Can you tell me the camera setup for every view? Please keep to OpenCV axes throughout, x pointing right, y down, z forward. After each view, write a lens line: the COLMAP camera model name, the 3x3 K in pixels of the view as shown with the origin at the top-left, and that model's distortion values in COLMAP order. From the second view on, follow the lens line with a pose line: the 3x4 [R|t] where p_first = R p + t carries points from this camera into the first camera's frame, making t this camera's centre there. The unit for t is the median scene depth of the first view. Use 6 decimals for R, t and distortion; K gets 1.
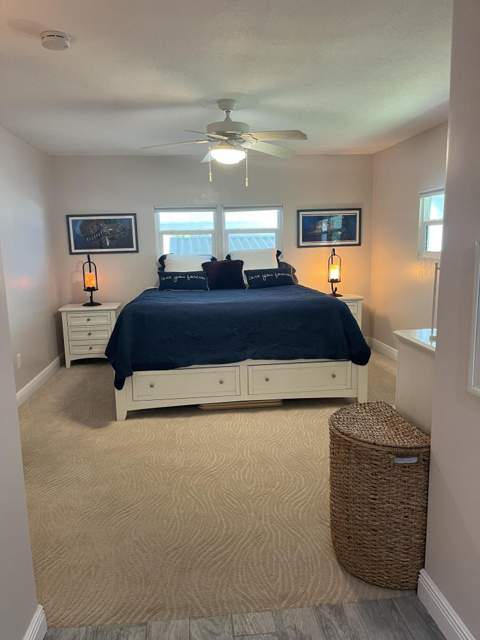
lens RADIAL K [[482.4, 0, 238.2], [0, 482.4, 319.9], [0, 0, 1]] dist [0.028717, -0.049535]
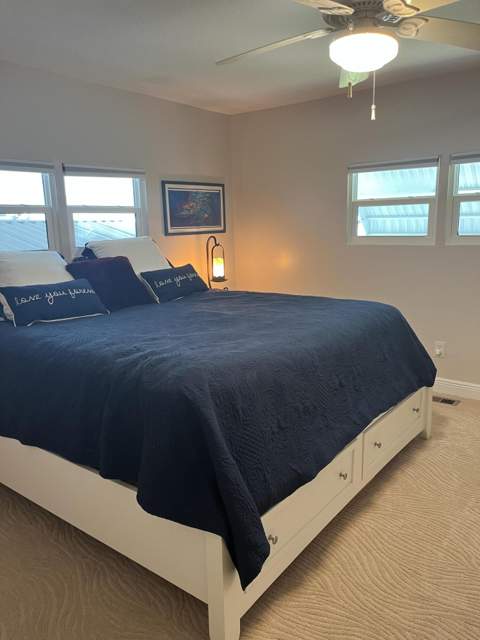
lens RADIAL K [[482.4, 0, 240.7], [0, 482.4, 322.6], [0, 0, 1]] dist [0.028717, -0.049535]
pose [[0.703381, -0.138778, 0.697134, -0.305651], [0.120985, 0.989819, 0.074973, -0.064830], [-0.700441, 0.031609, 0.713010, 0.433289]]
